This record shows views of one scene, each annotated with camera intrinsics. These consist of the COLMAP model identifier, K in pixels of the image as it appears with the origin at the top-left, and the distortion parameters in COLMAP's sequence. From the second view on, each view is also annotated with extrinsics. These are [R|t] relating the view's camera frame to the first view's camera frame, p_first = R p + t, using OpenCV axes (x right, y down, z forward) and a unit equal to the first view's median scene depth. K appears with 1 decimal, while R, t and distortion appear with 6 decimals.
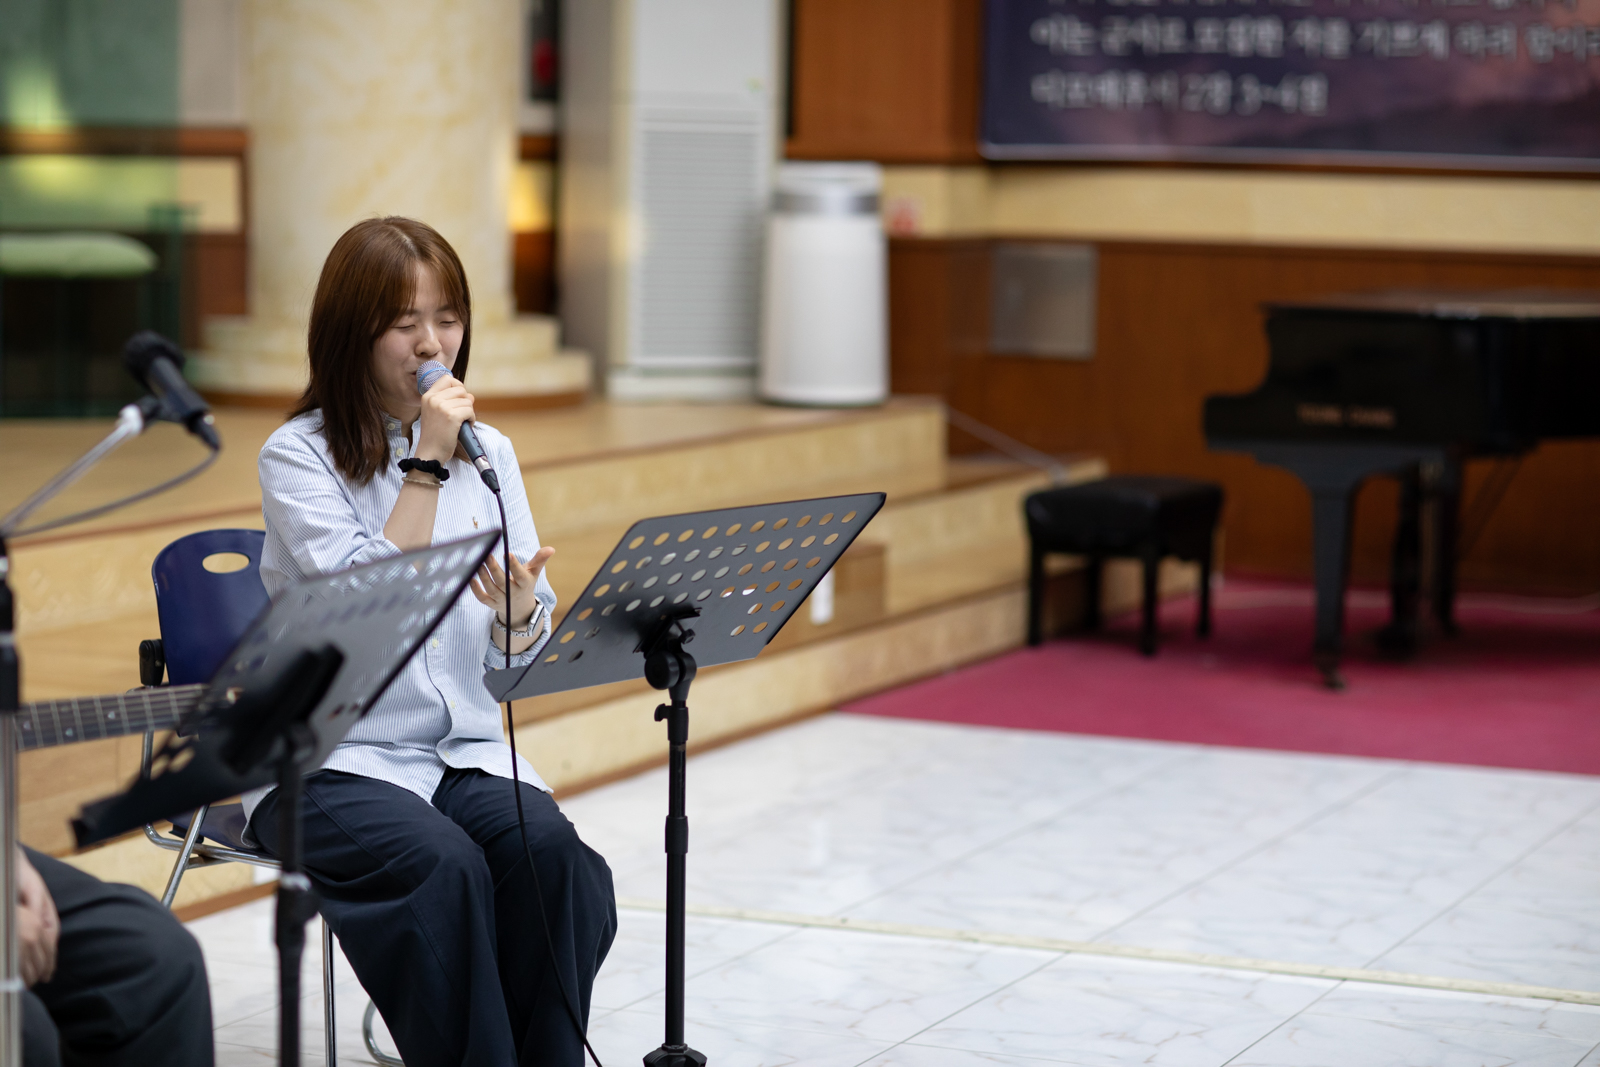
lens RADIAL K [[3832.6, 0, 800.0], [0, 3832.6, 533.5], [0, 0, 1]] dist [-0.068028, 0.102612]
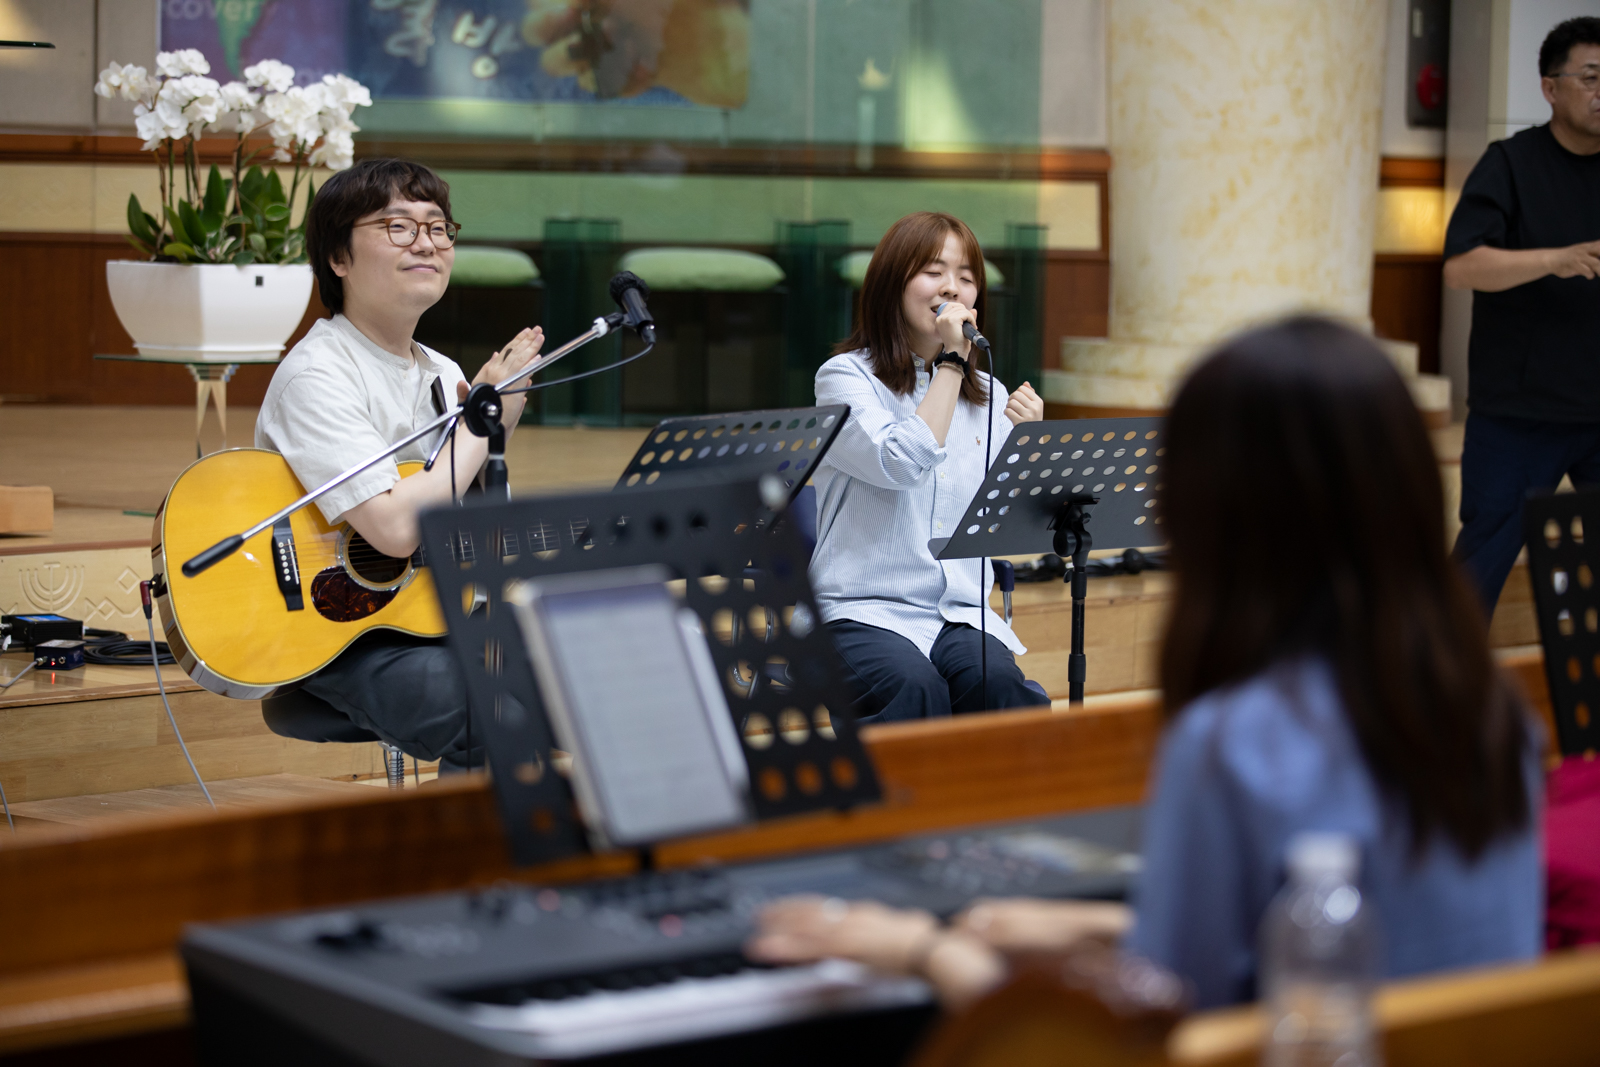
lens RADIAL K [[4927.1, 0, 800.0], [0, 4927.1, 533.5], [0, 0, 1]] dist [-0.124619, -0.836688]
pose [[0.960137, 0.022421, -0.278629, 0.146807], [-0.031010, 0.999169, -0.026457, 0.033451], [0.277804, 0.034042, 0.960034, -0.280962]]
